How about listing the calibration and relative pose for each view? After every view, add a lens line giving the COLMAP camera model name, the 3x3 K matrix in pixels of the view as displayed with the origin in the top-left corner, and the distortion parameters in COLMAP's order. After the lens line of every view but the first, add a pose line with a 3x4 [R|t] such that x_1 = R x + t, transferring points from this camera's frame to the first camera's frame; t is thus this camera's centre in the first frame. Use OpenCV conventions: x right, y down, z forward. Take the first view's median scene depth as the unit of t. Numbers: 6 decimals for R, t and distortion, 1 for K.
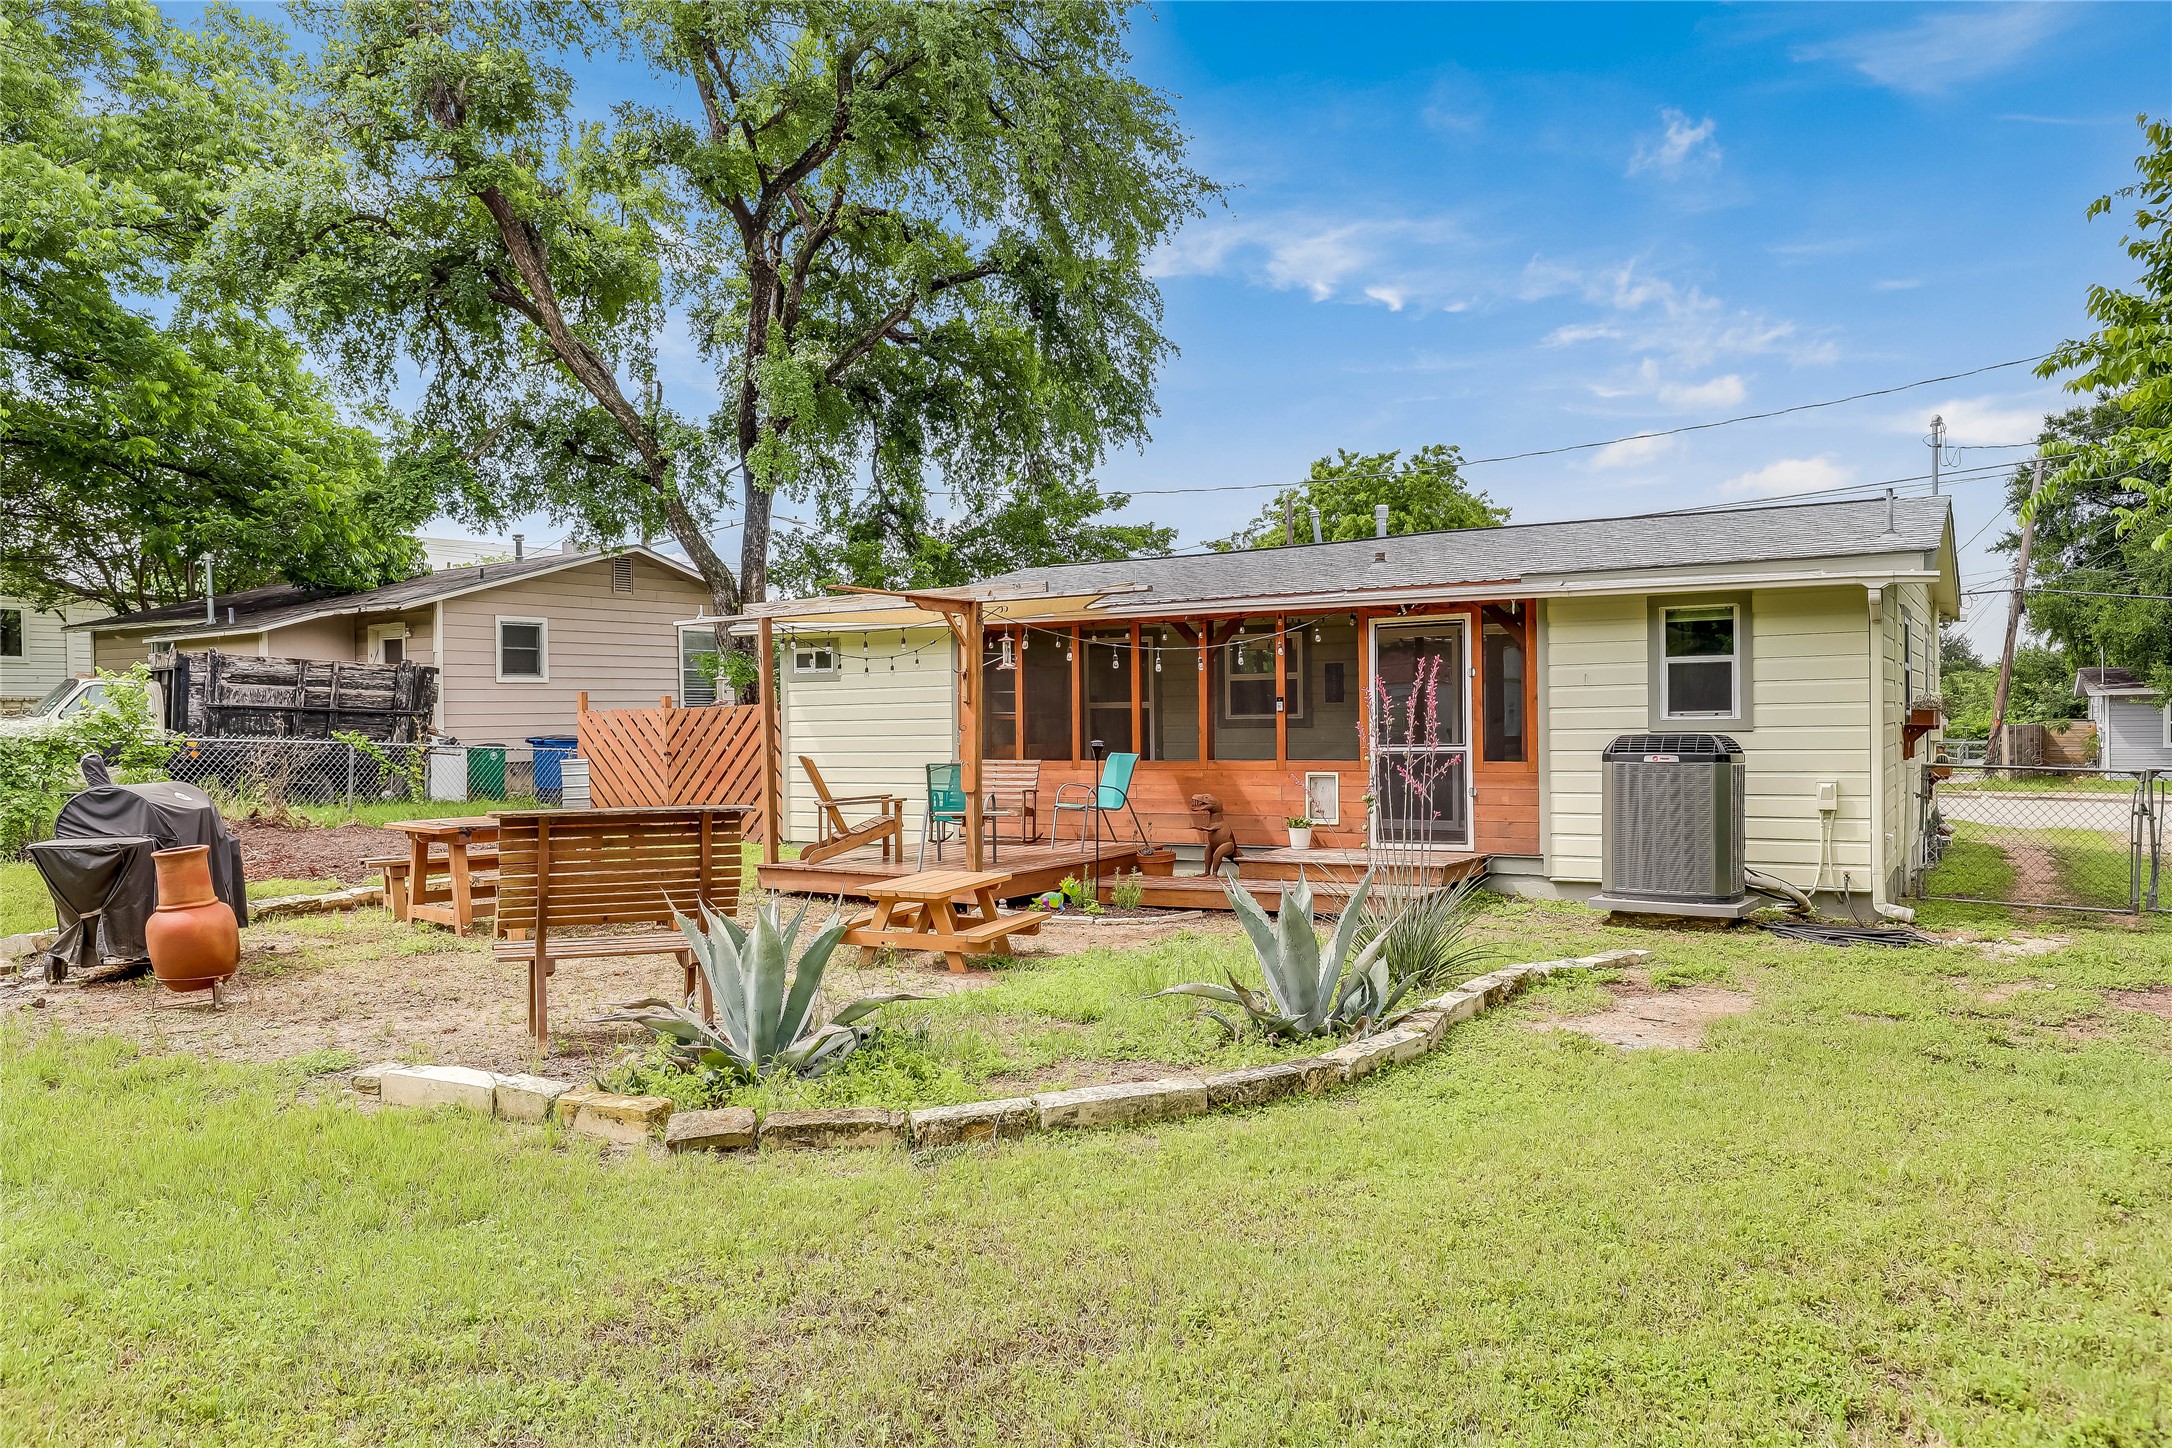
lens RADIAL K [[1441.1, 0, 1086.0], [0, 1441.1, 724.0], [0, 0, 1]] dist [0.006720, 0.002882]
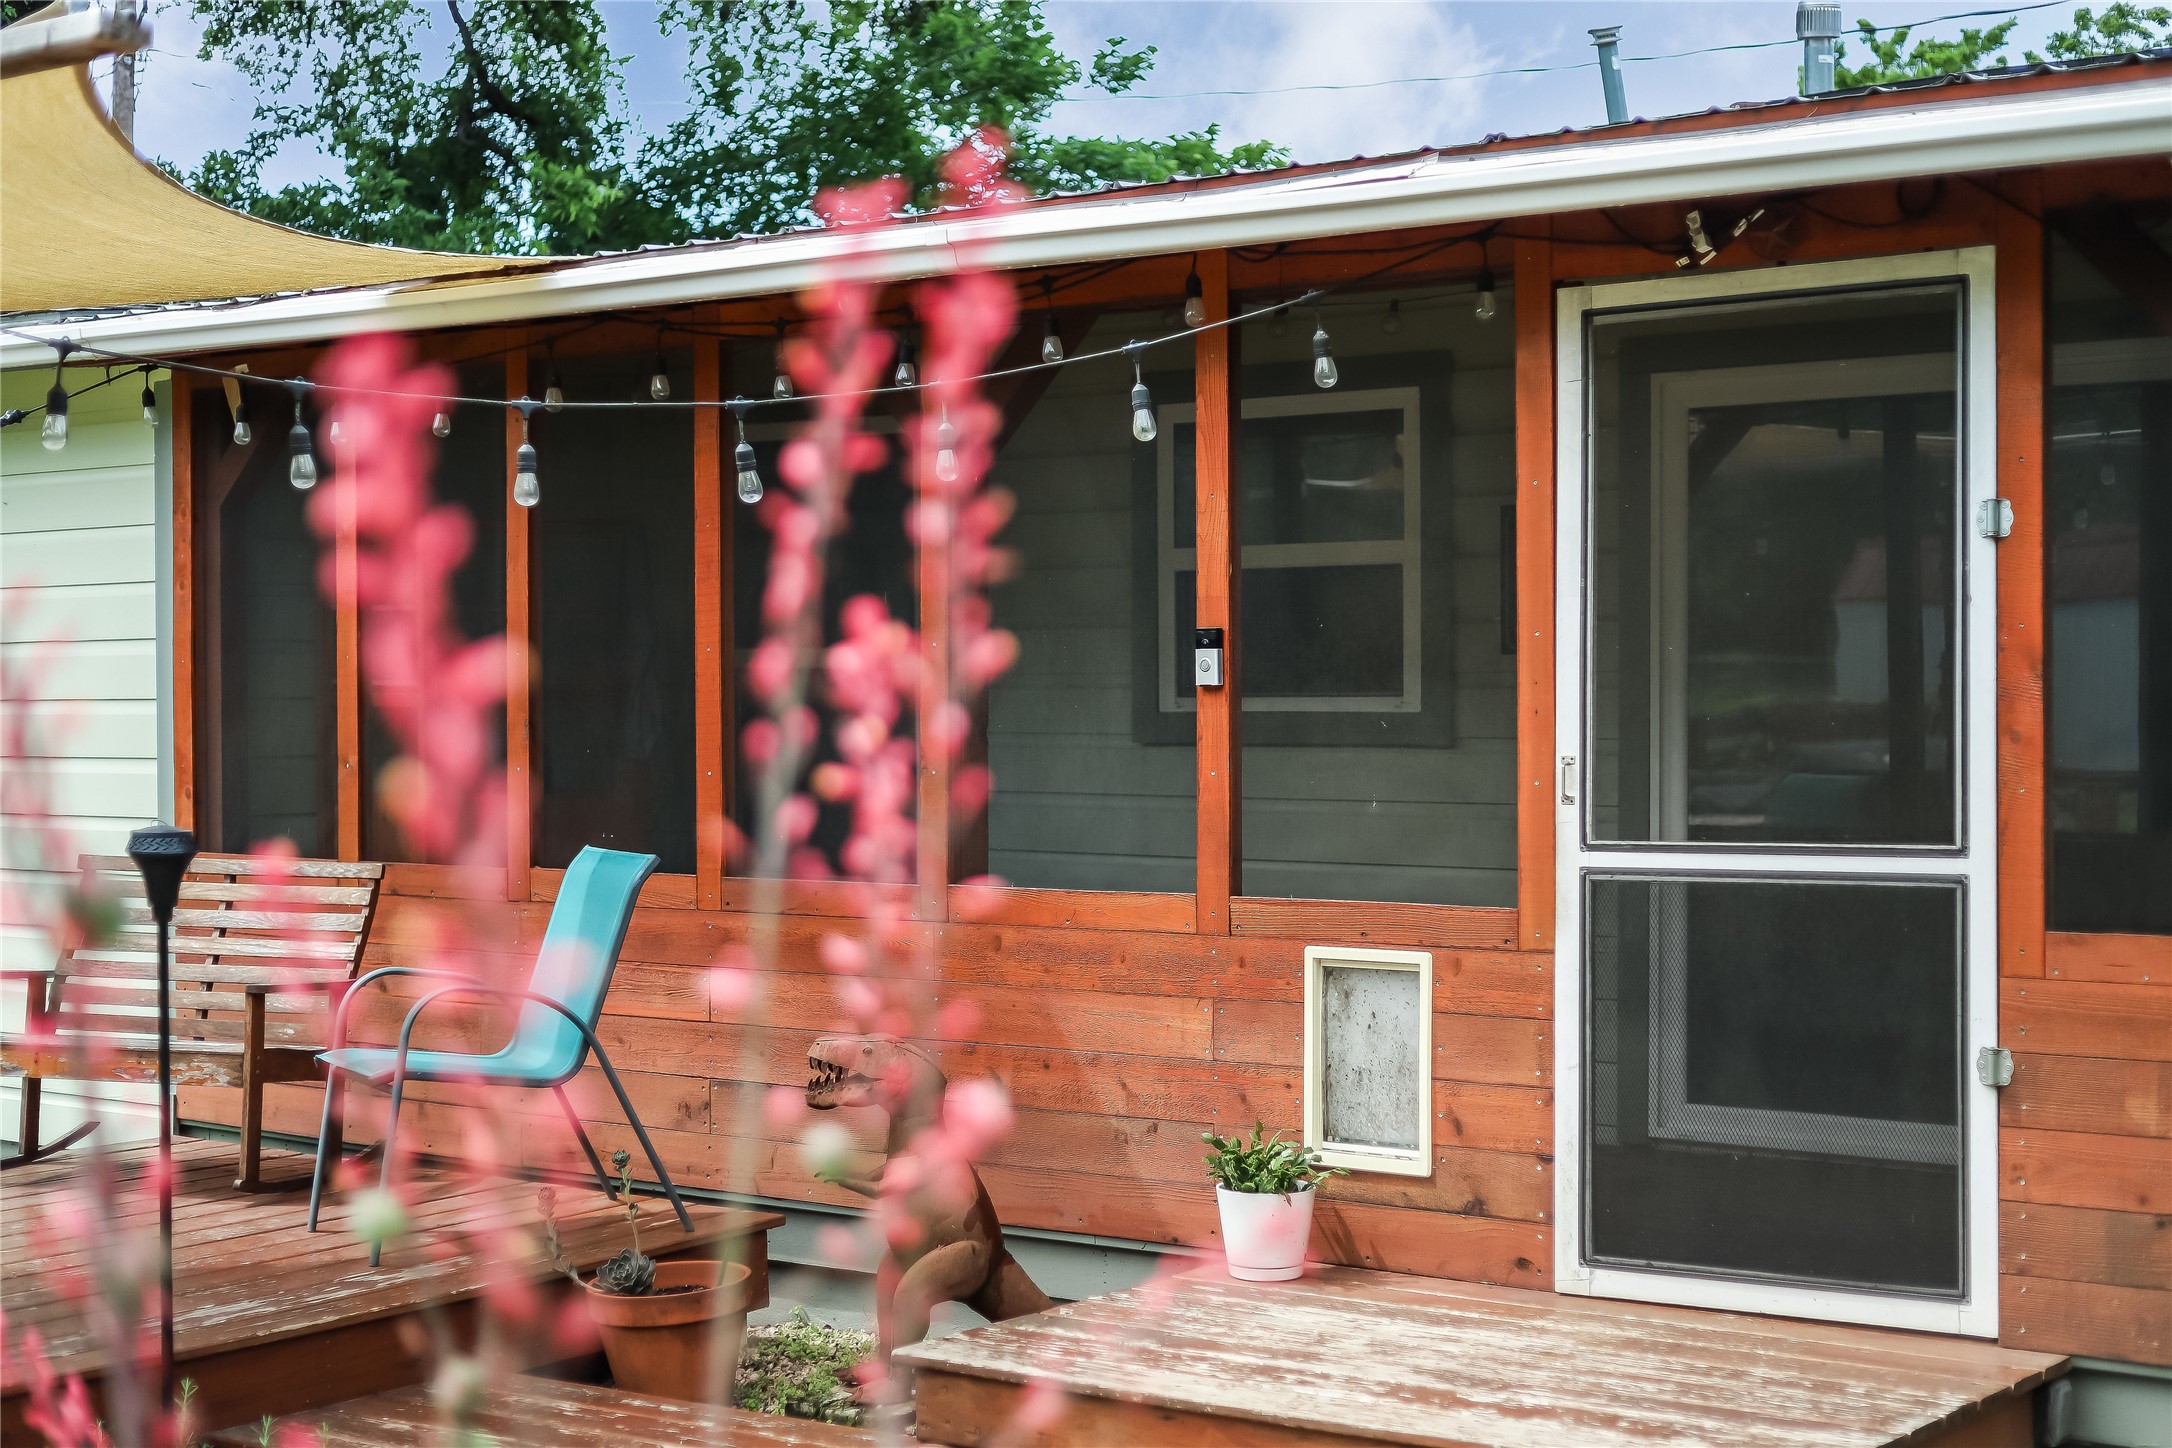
lens RADIAL K [[3154.7, 0, 1086.0], [0, 3154.7, 724.0], [0, 0, 1]] dist [0.001689, -0.003235]
pose [[0.996515, 0.008604, -0.082964, 0.169634], [-0.007758, 0.999915, 0.010503, -0.008700], [0.083047, -0.009823, 0.996497, 0.511075]]
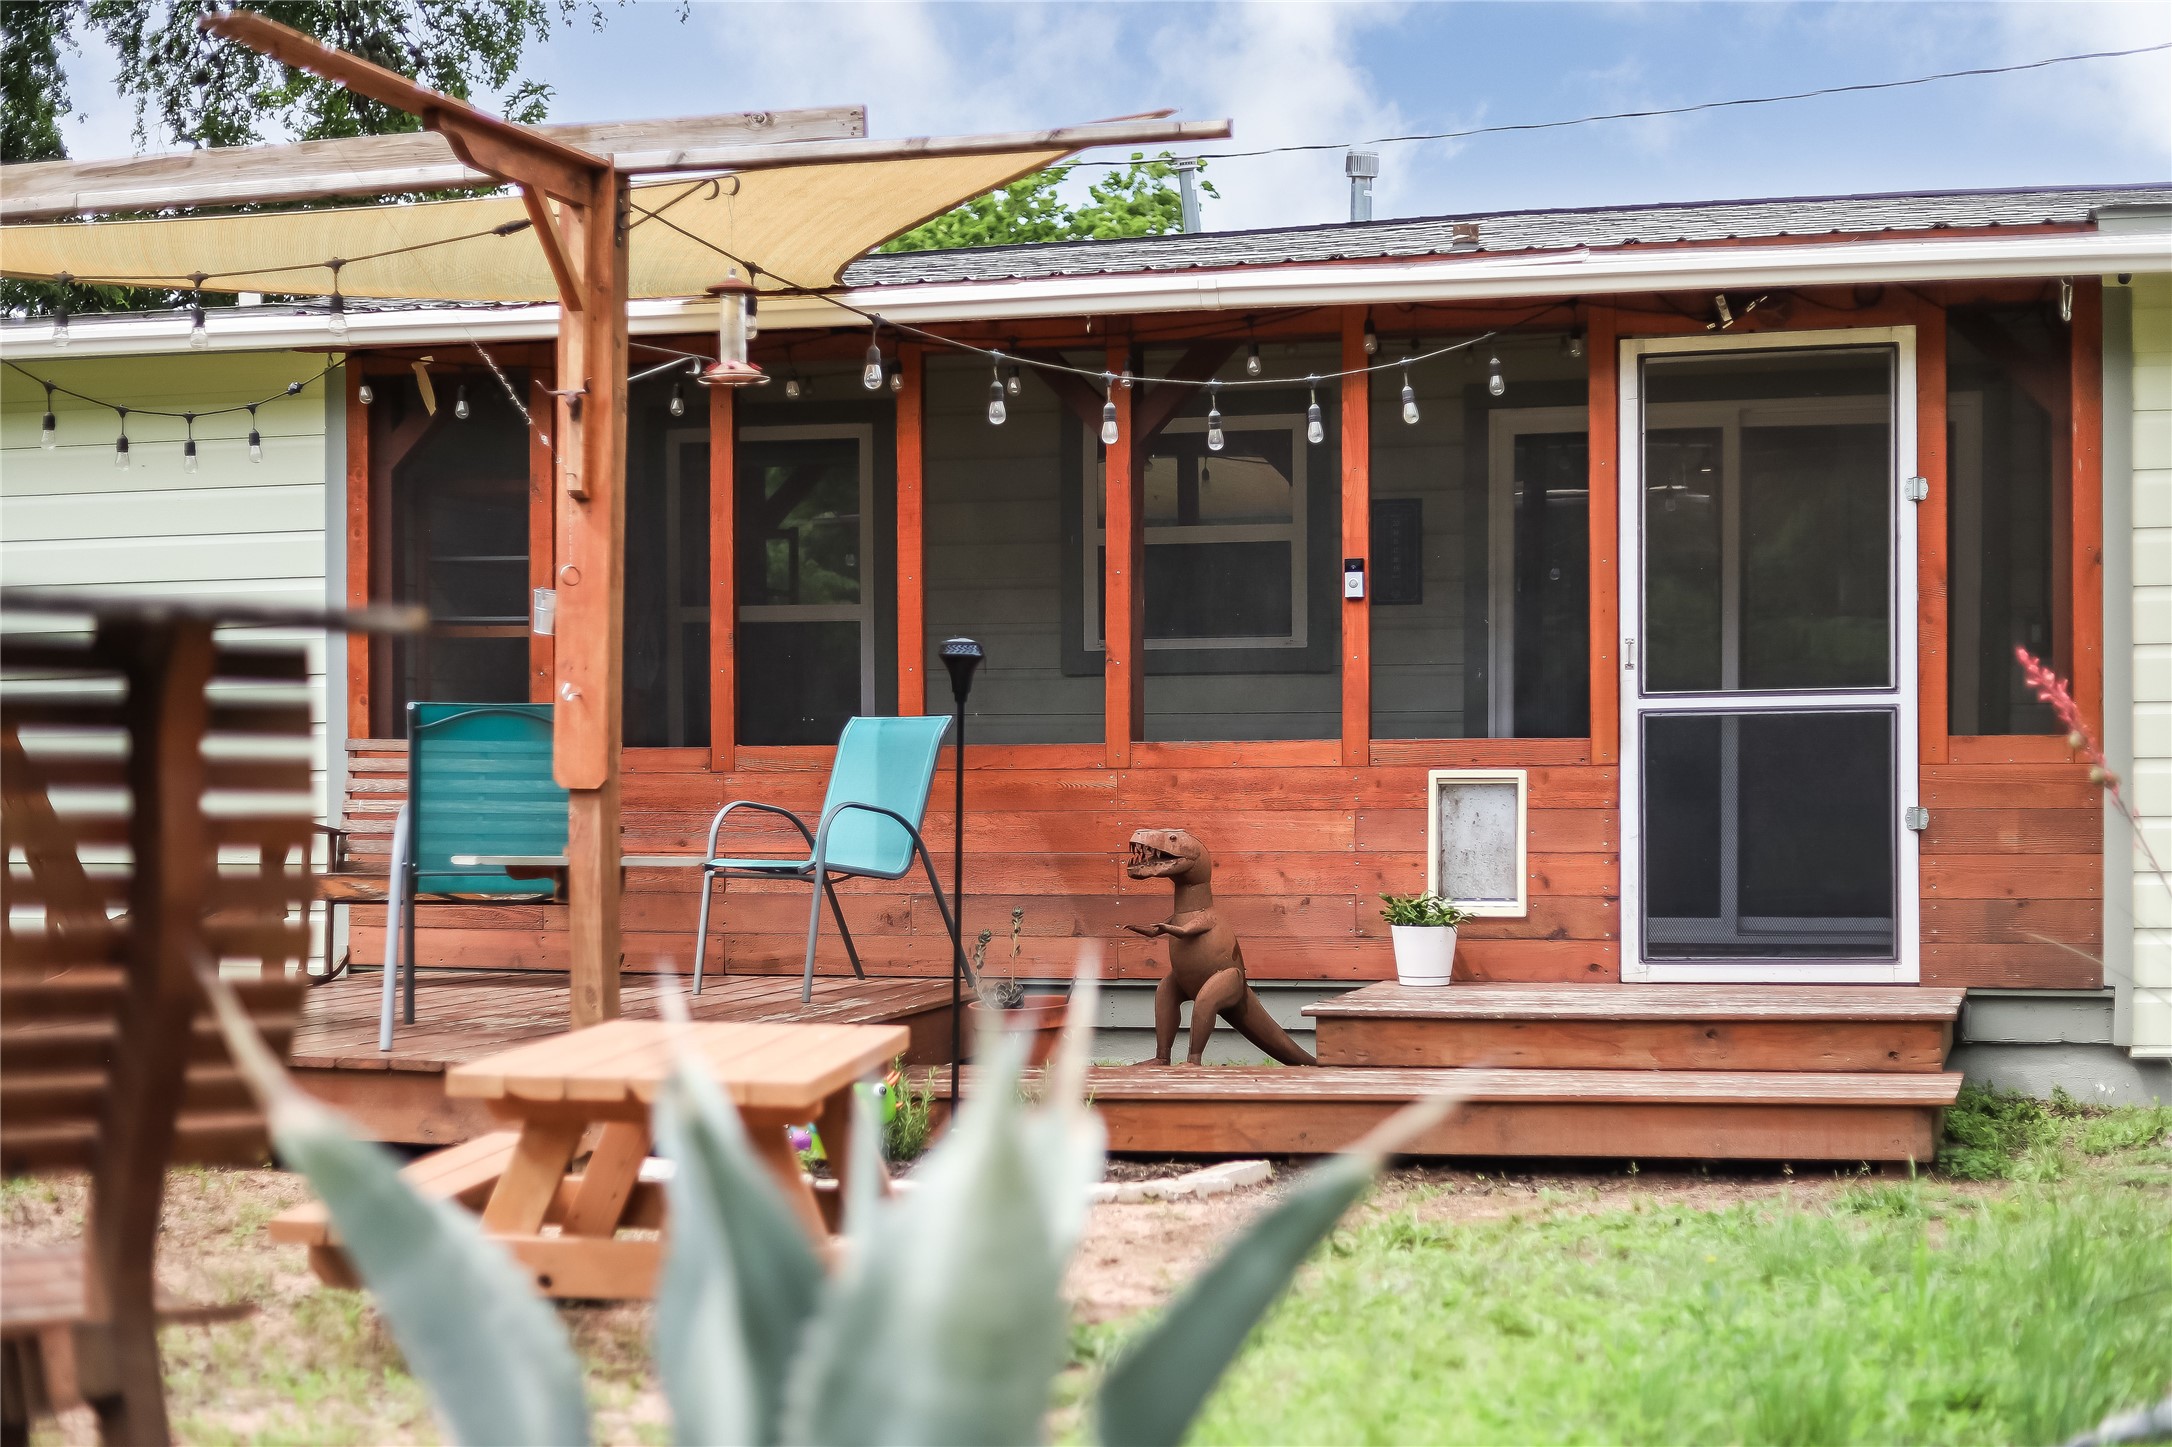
lens RADIAL K [[3129.0, 0, 1142.7], [0, 3129.0, 769.3], [0, 0, 1]] dist [0.003015, -0.342522]
pose [[0.962102, 0.011368, 0.272454, -0.133550], [-0.009119, 0.999913, -0.009519, 0.043932], [-0.272538, 0.006674, 0.962122, 0.295443]]
